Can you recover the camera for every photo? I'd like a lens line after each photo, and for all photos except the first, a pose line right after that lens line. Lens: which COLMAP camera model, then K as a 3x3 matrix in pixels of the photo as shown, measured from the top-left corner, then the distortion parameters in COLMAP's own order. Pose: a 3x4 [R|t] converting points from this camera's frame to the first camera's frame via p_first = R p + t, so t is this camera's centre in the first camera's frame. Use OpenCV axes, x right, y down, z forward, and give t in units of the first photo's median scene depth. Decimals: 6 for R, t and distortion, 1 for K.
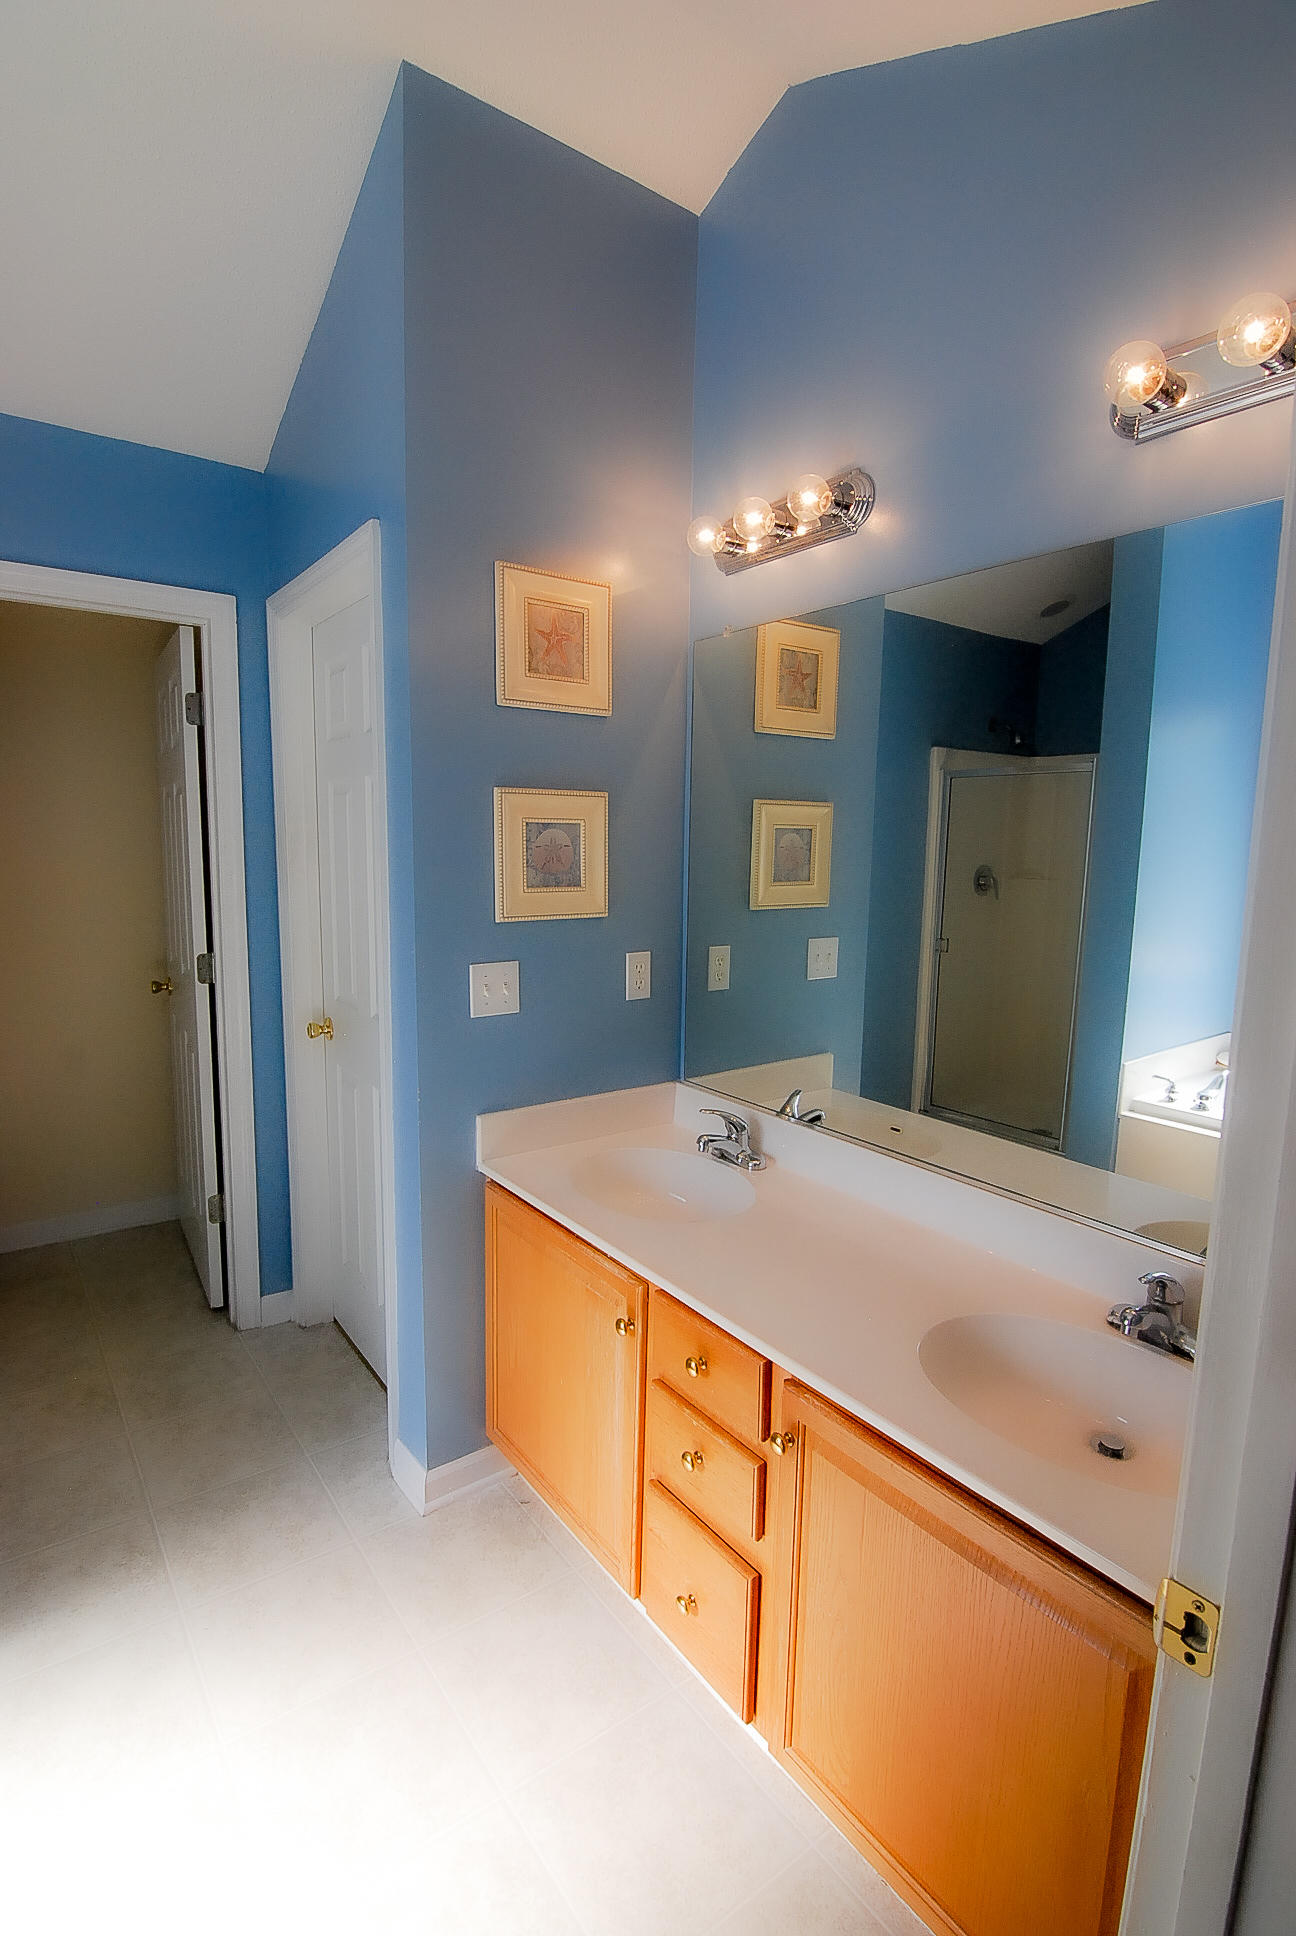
lens RADIAL K [[936.7, 0, 648.8], [0, 936.7, 974.0], [0, 0, 1]] dist [-0.001762, -0.013360]
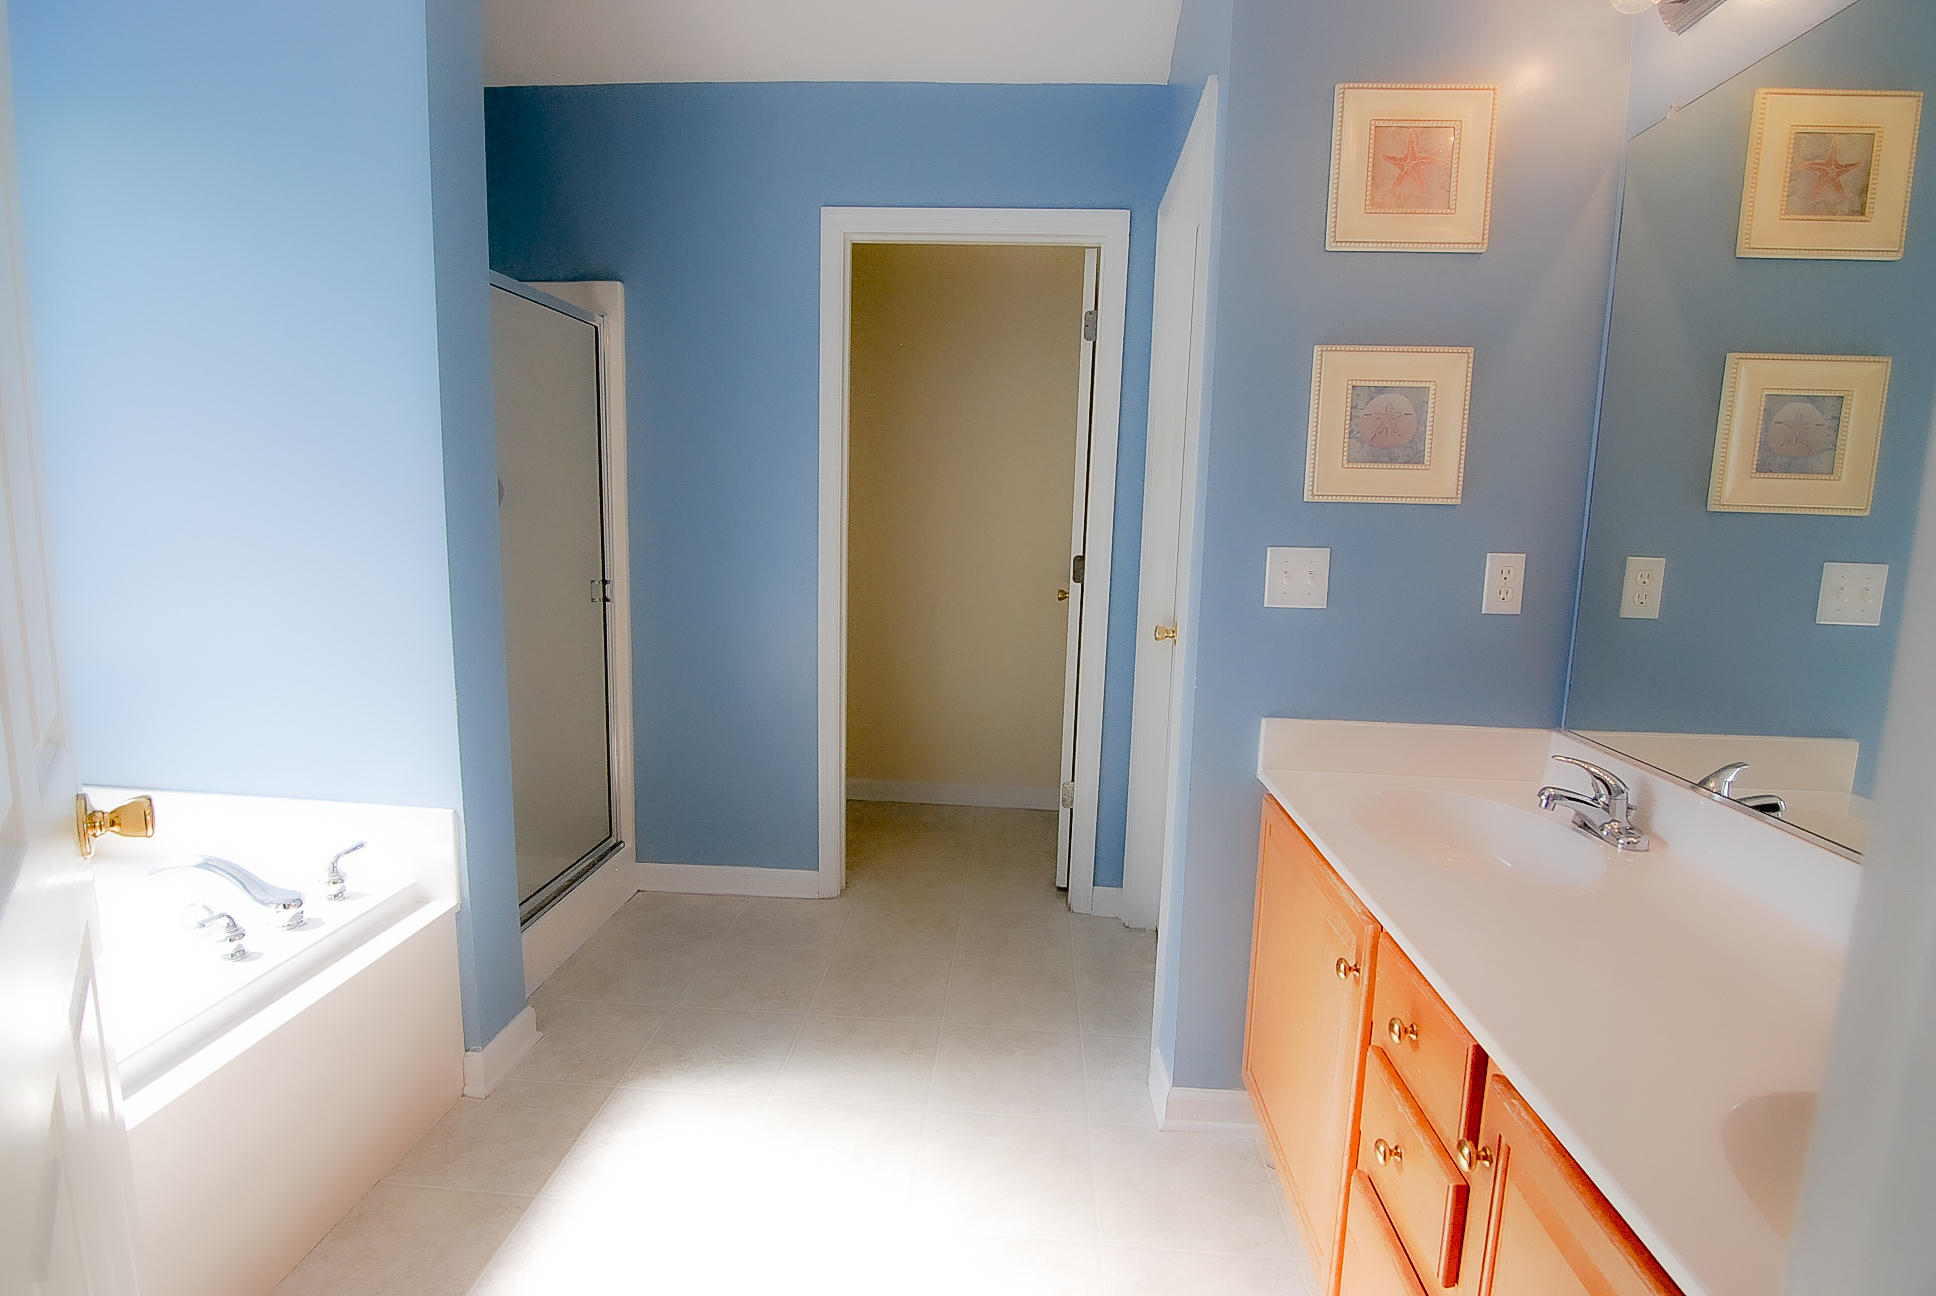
lens RADIAL K [[936.7, 0, 966.7], [0, 936.7, 638.2], [0, 0, 1]] dist [-0.001762, -0.013360]
pose [[0.761721, 0.093990, -0.641051, 0.164883], [-0.106297, 0.994144, 0.019455, 0.086335], [0.639125, 0.053323, 0.767252, 0.121553]]
